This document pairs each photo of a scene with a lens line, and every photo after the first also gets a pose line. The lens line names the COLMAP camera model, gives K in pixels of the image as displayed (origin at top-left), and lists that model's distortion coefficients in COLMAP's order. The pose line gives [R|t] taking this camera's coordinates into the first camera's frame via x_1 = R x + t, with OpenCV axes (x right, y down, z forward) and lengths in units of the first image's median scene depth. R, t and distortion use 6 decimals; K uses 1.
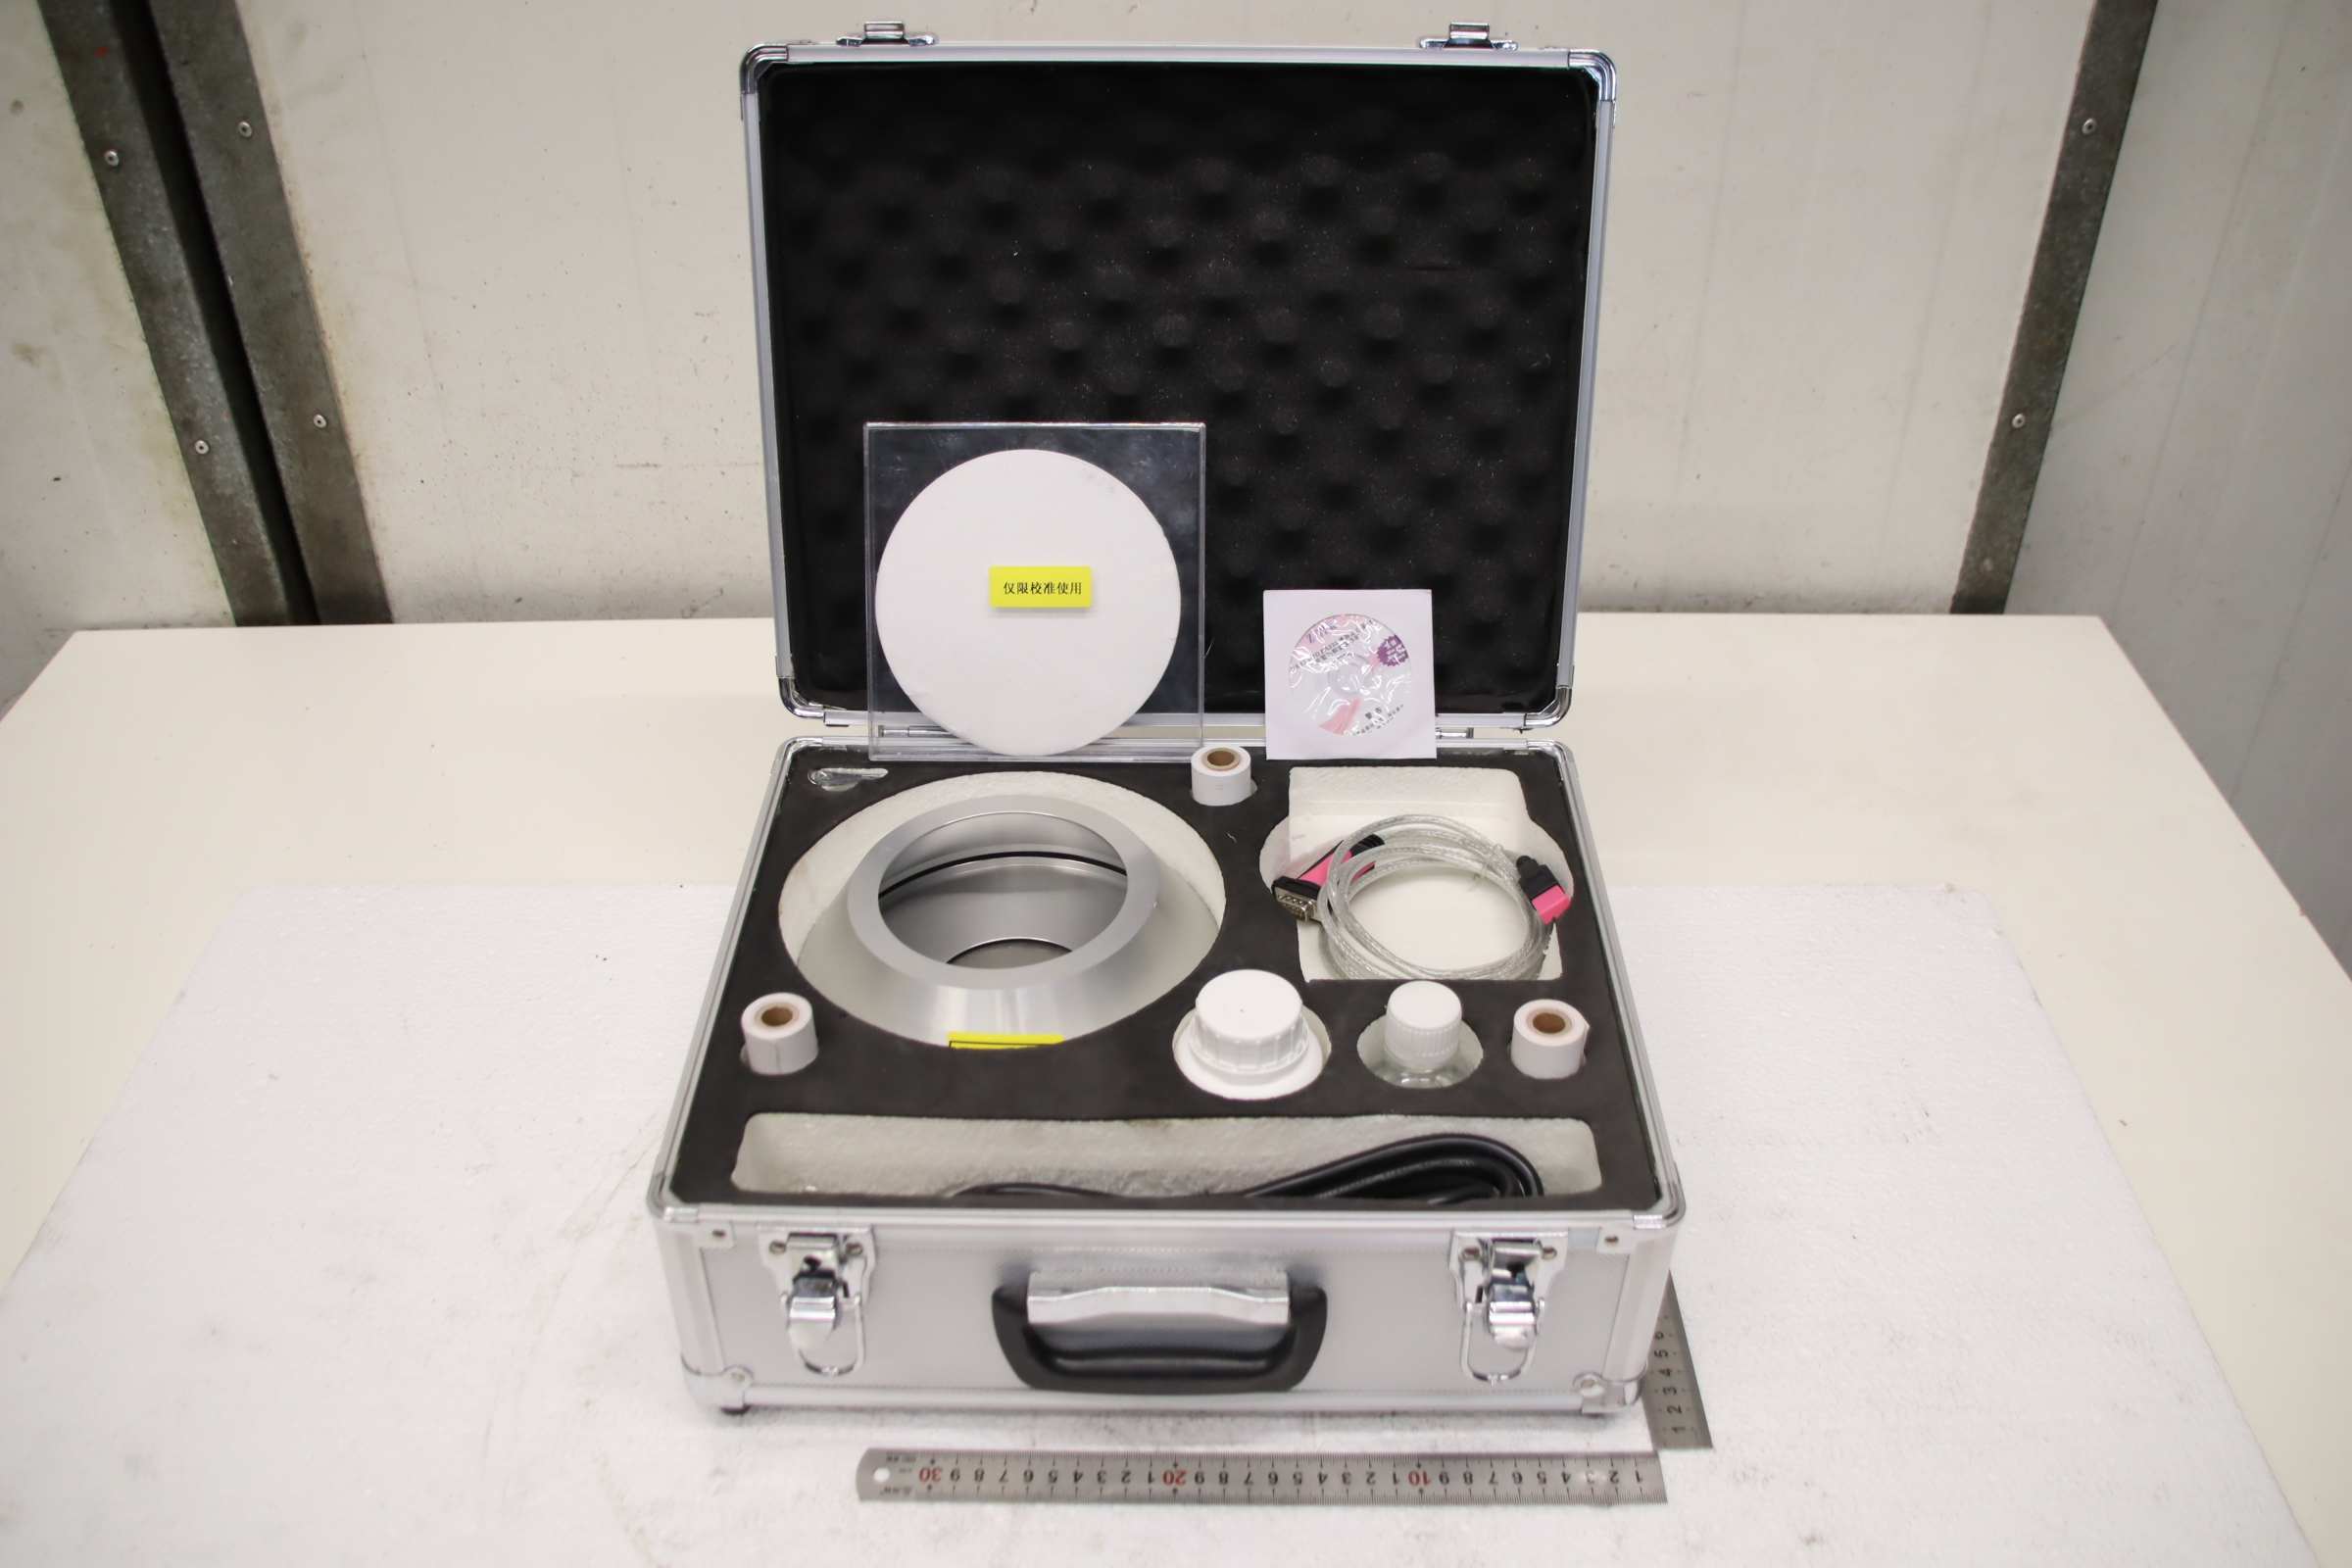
lens RADIAL K [[2030.1, 0, 1176.0], [0, 2030.1, 784.0], [0, 0, 1]] dist [-0.140767, 0.122001]
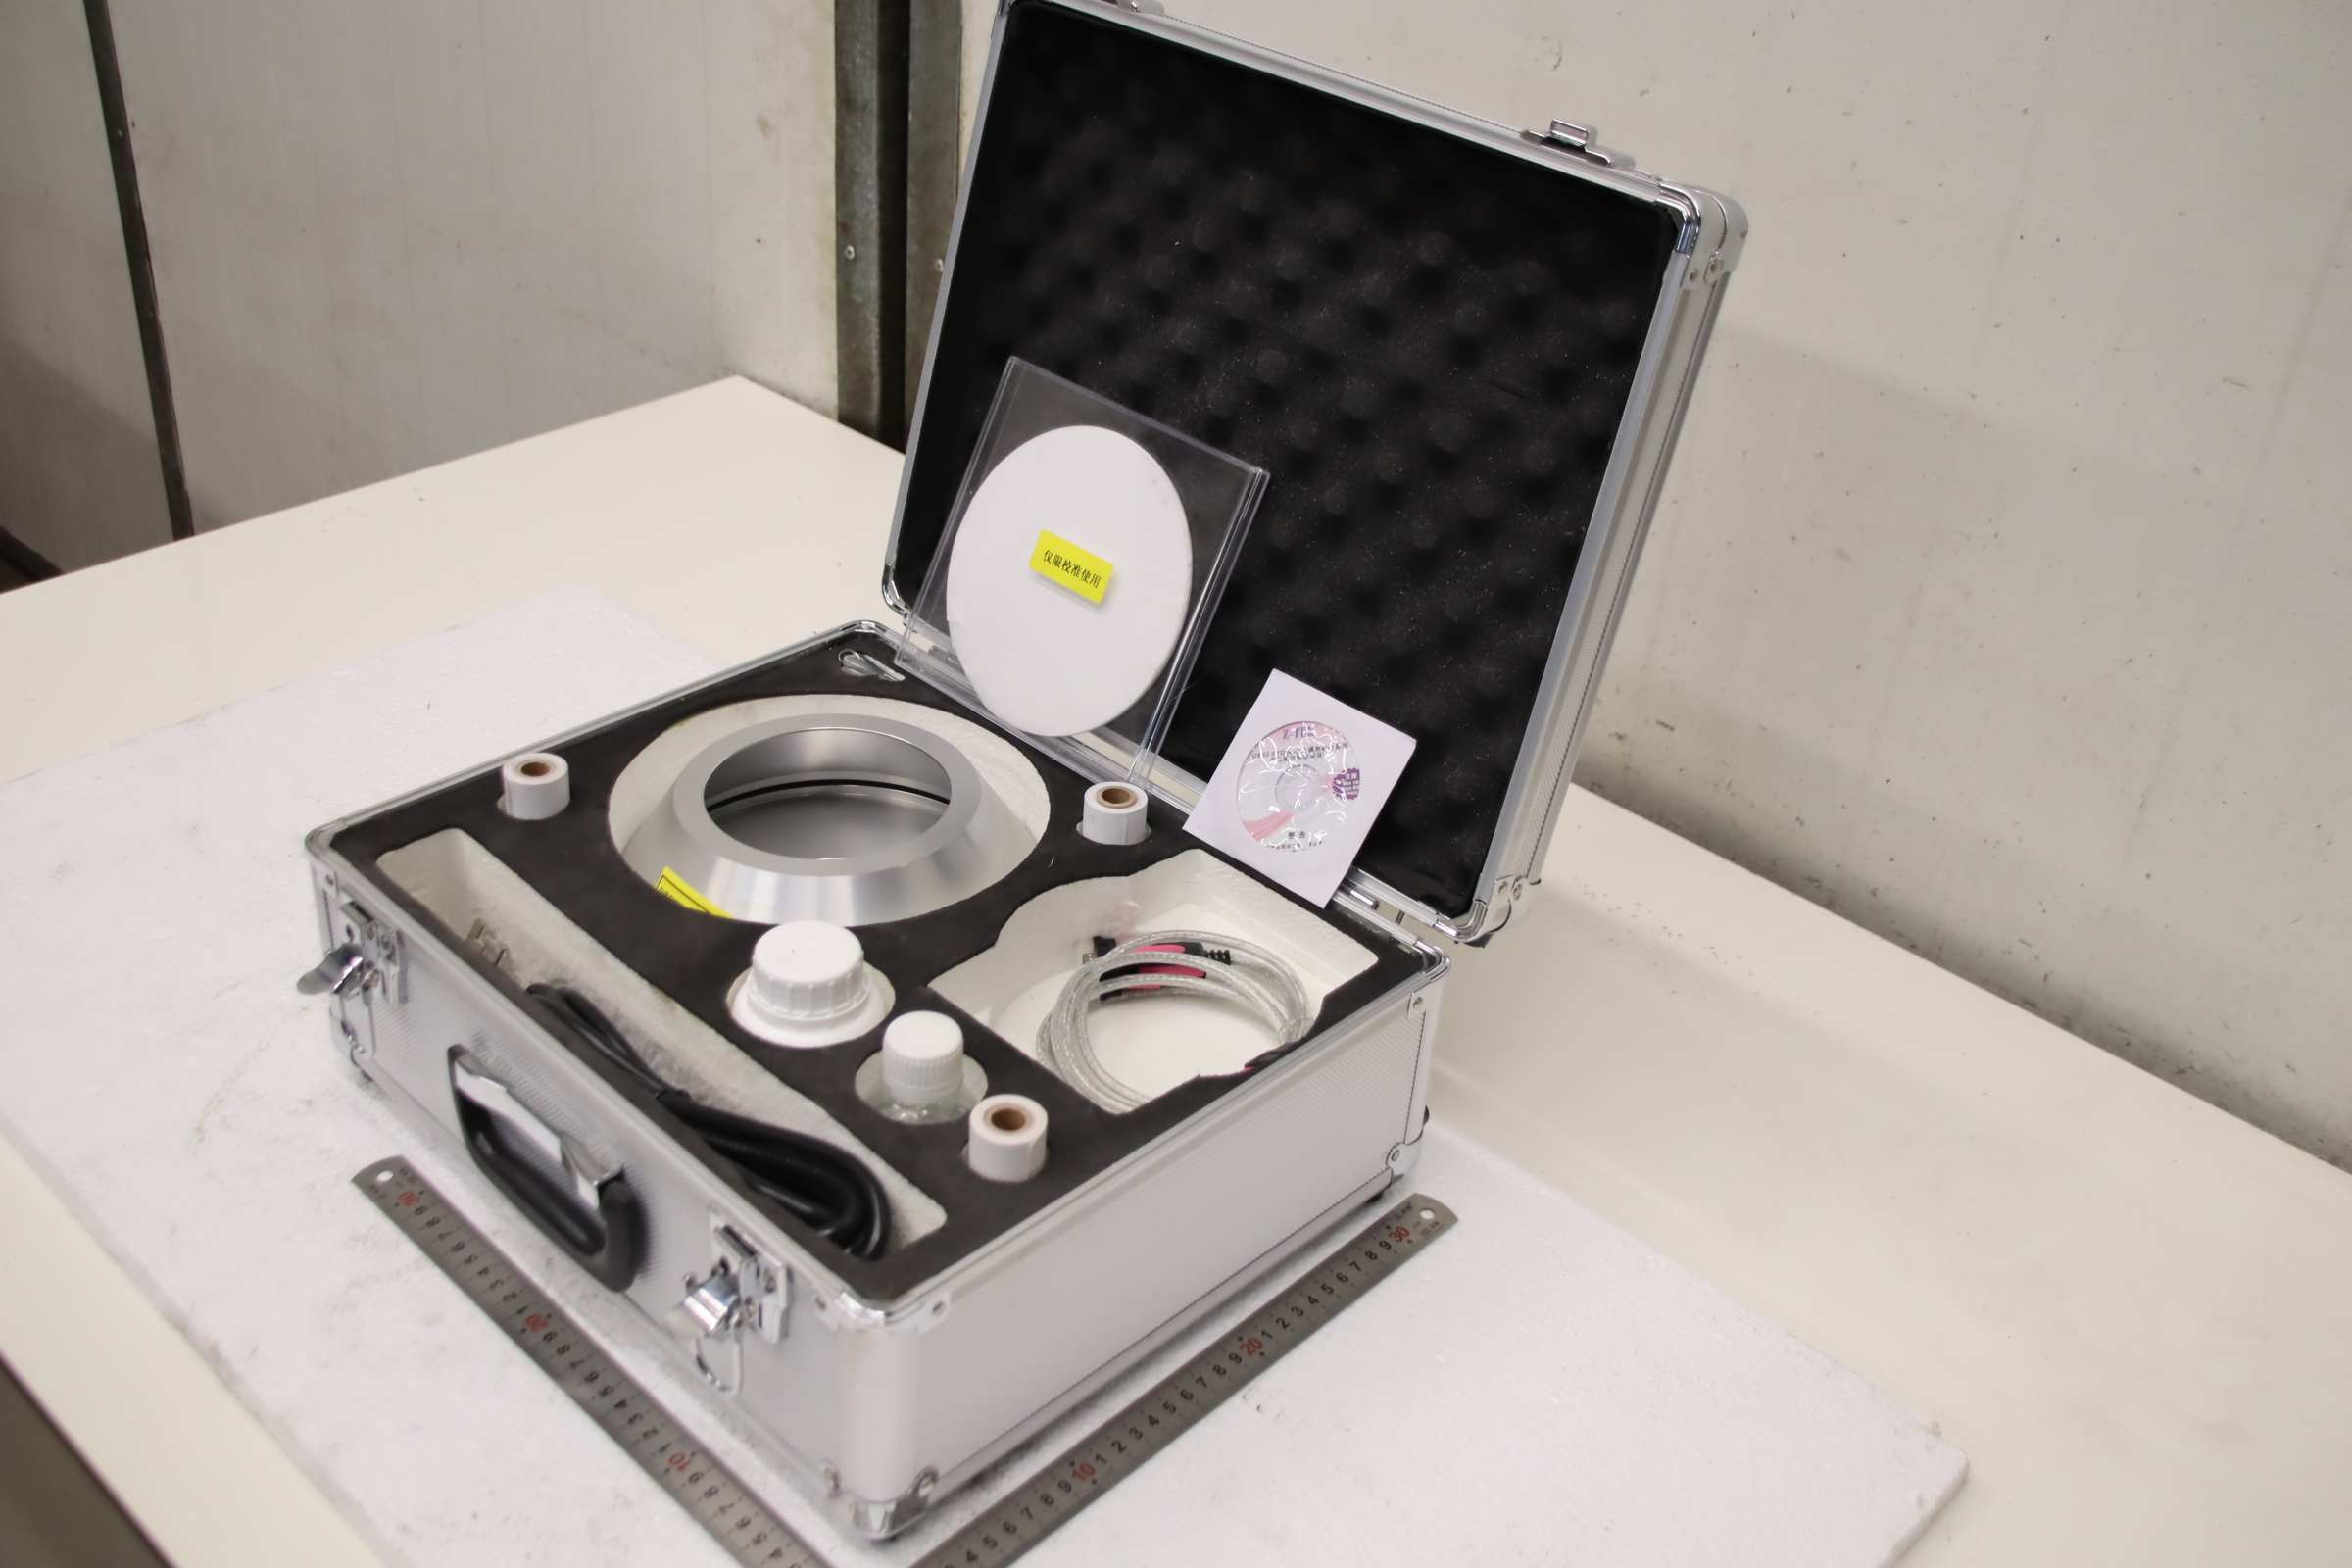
lens RADIAL K [[2321.8, 0, 1176.0], [0, 2321.8, 784.0], [0, 0, 1]] dist [-0.111817, 0.184828]
pose [[0.727651, 0.413325, -0.547436, 0.620138], [-0.456754, 0.887369, 0.062864, -0.096475], [0.511761, 0.204300, 0.834483, 0.110361]]
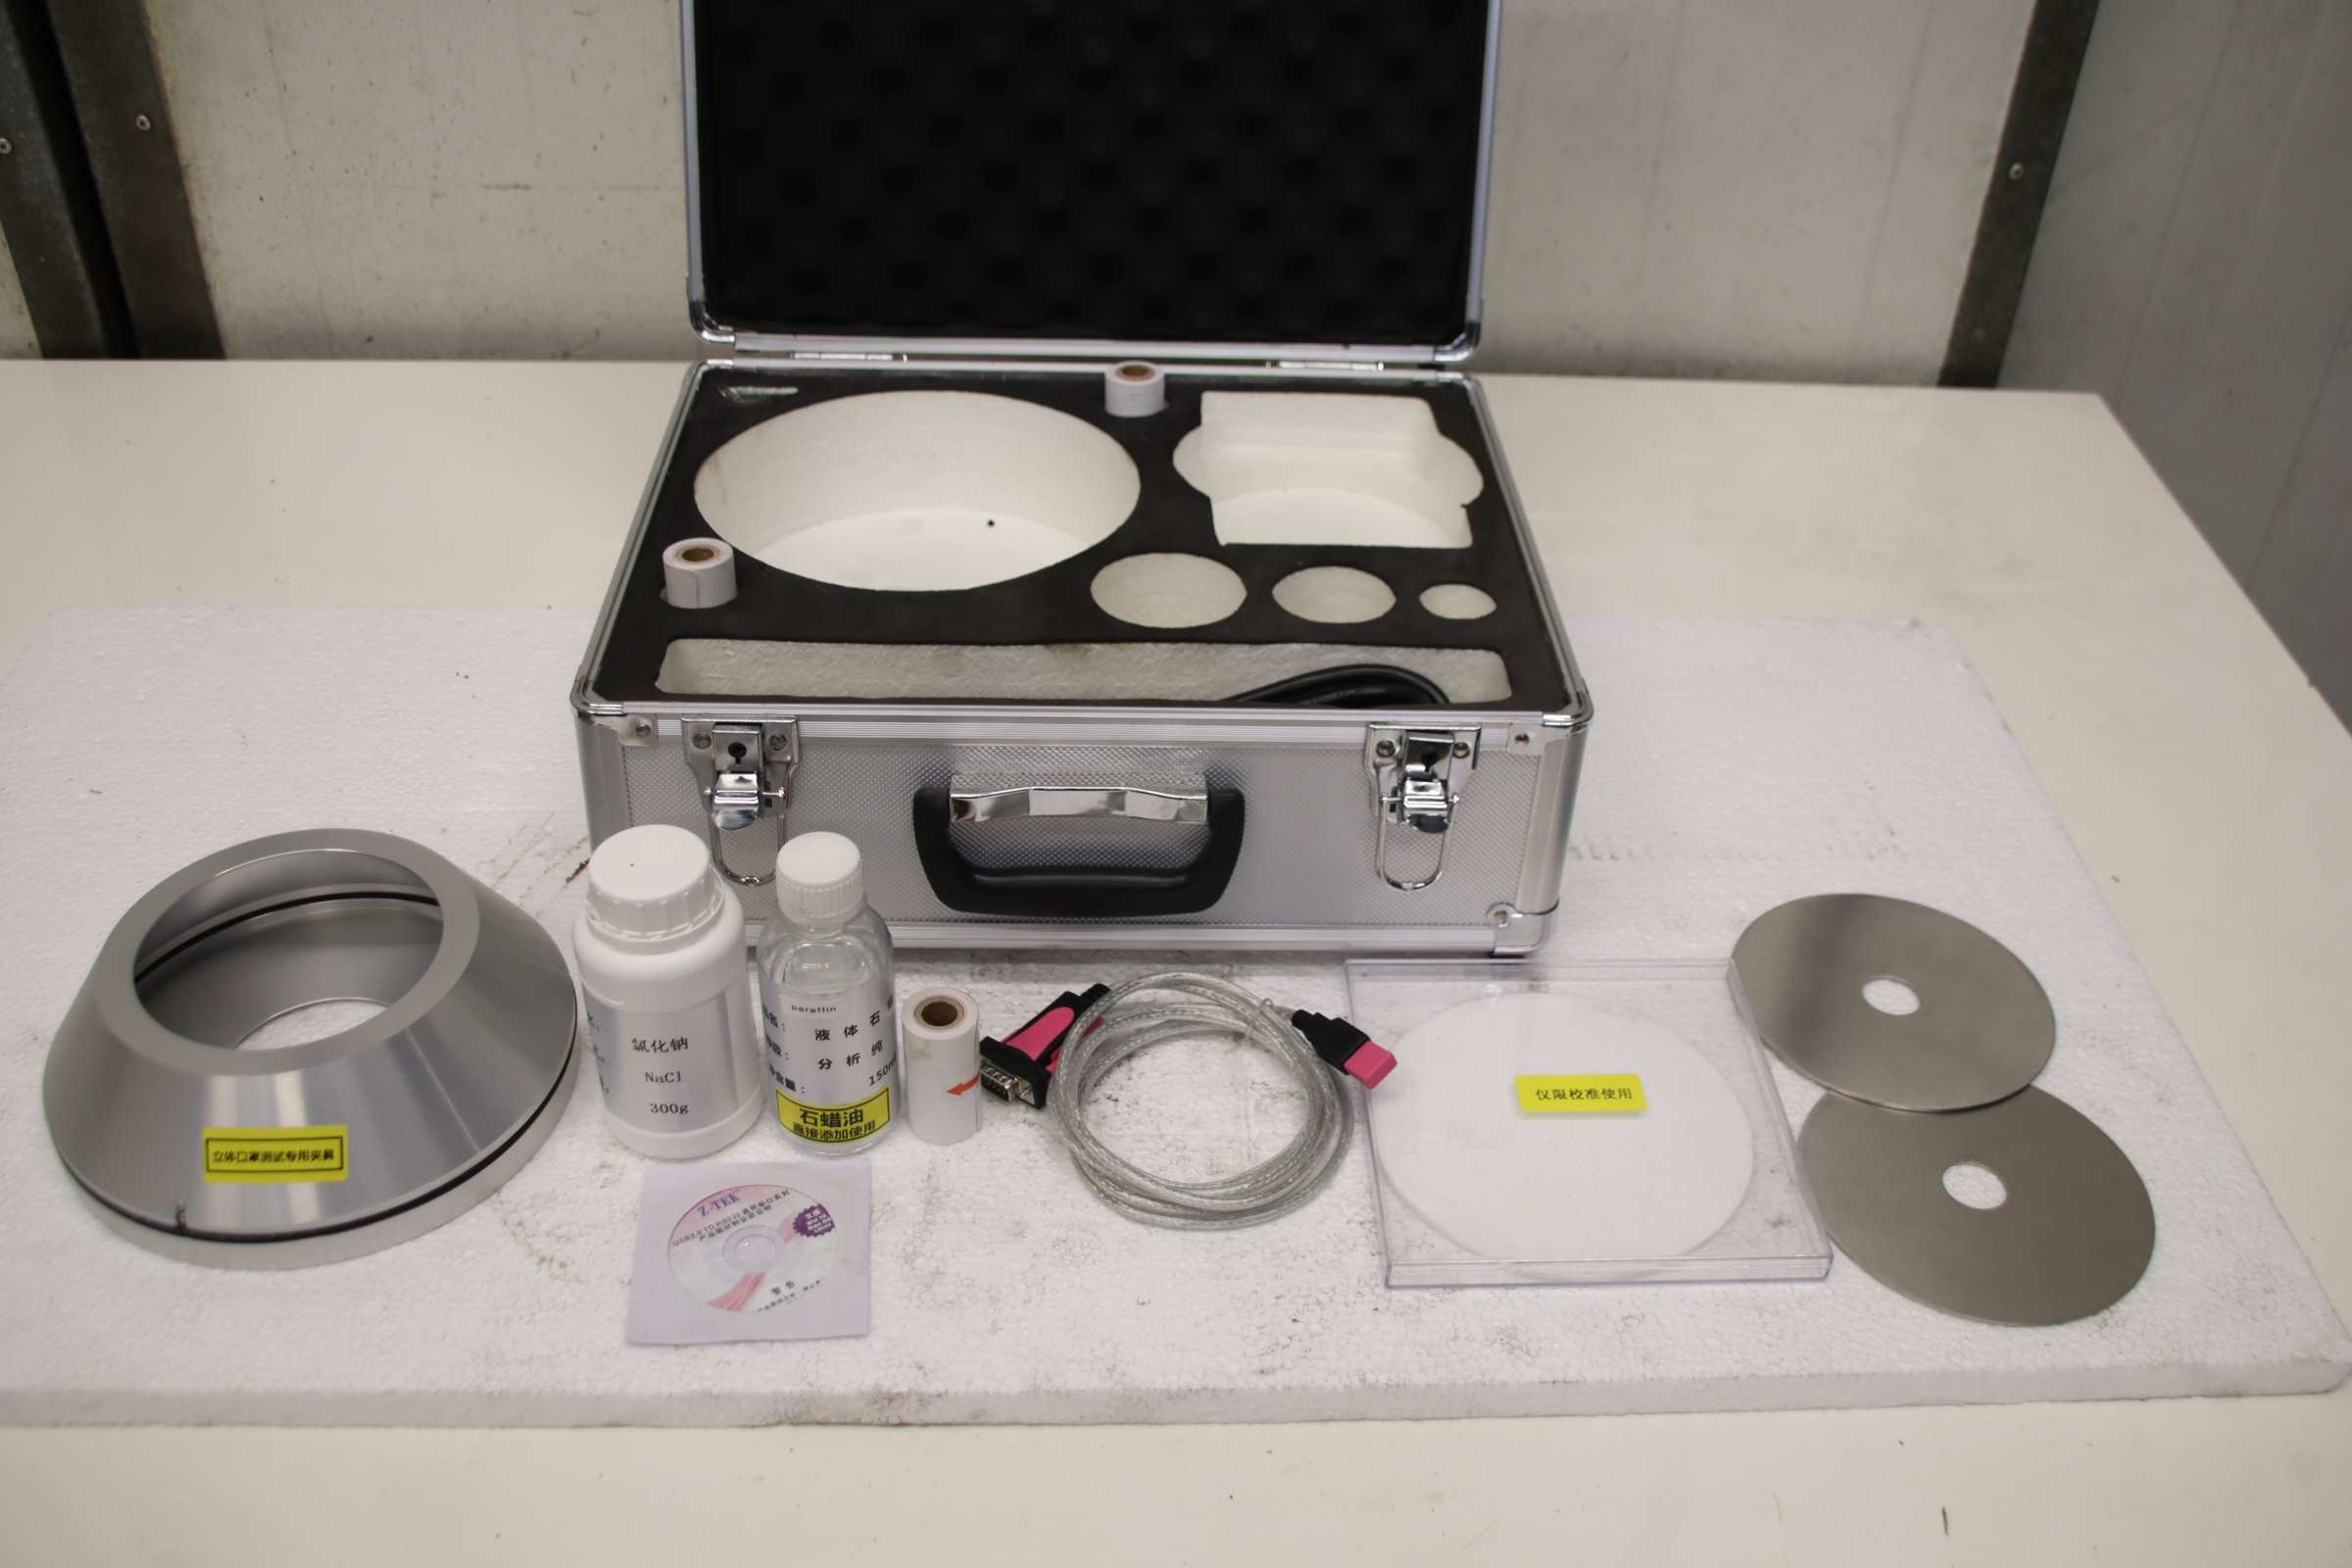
lens RADIAL K [[2321.8, 0, 1176.0], [0, 2321.8, 784.0], [0, 0, 1]] dist [-0.111817, 0.184828]
pose [[0.999176, 0.014811, 0.037798, -0.001889], [-0.016302, 0.999089, 0.039439, 0.152977], [-0.037179, -0.040022, 0.998507, -0.135675]]
